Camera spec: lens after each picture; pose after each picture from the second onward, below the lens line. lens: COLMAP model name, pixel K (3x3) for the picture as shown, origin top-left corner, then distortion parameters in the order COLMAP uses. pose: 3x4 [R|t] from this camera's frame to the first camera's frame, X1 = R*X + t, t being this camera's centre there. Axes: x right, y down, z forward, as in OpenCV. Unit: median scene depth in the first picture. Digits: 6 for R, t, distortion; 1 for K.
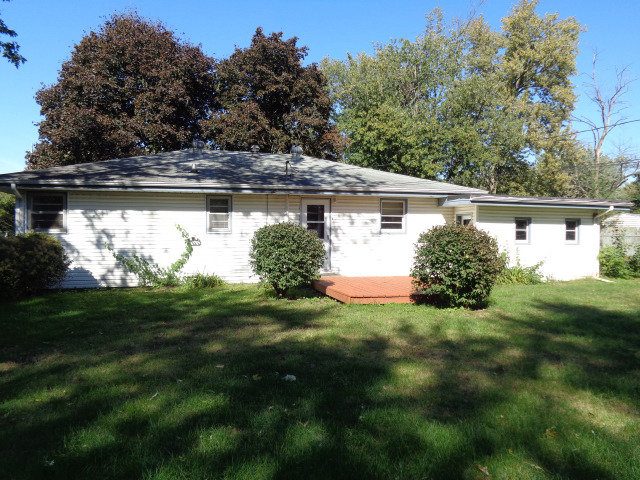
lens RADIAL K [[482.3, 0, 320.0], [0, 482.3, 240.0], [0, 0, 1]] dist [-0.007193, -0.001969]
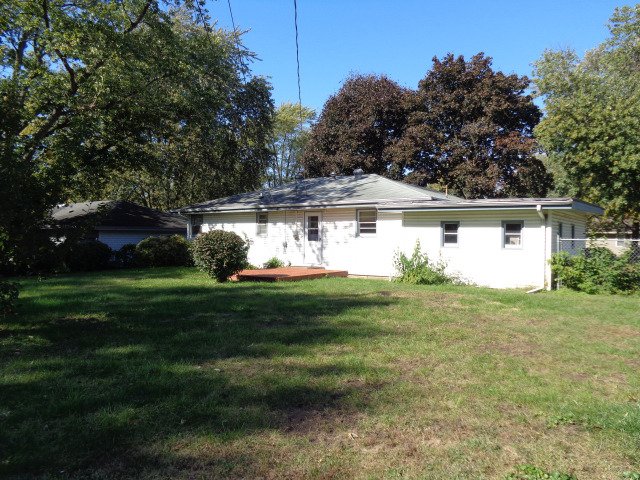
lens RADIAL K [[484.1, 0, 320.0], [0, 484.1, 240.0], [0, 0, 1]] dist [0.006825, -0.000405]
pose [[0.633191, 0.004482, -0.773983, 1.038725], [-0.017135, 0.999819, -0.008229, 0.005781], [0.773806, 0.018473, 0.633153, 0.138496]]
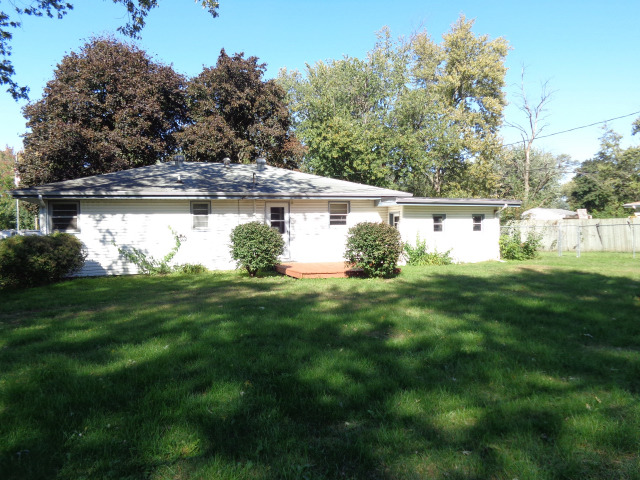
lens RADIAL K [[484.1, 0, 320.0], [0, 484.1, 240.0], [0, 0, 1]] dist [0.006825, -0.000405]
pose [[0.997215, -0.020784, 0.071626, 0.010077], [0.020430, 0.999775, 0.005669, 0.008259], [-0.071728, -0.004190, 0.997415, -0.267132]]
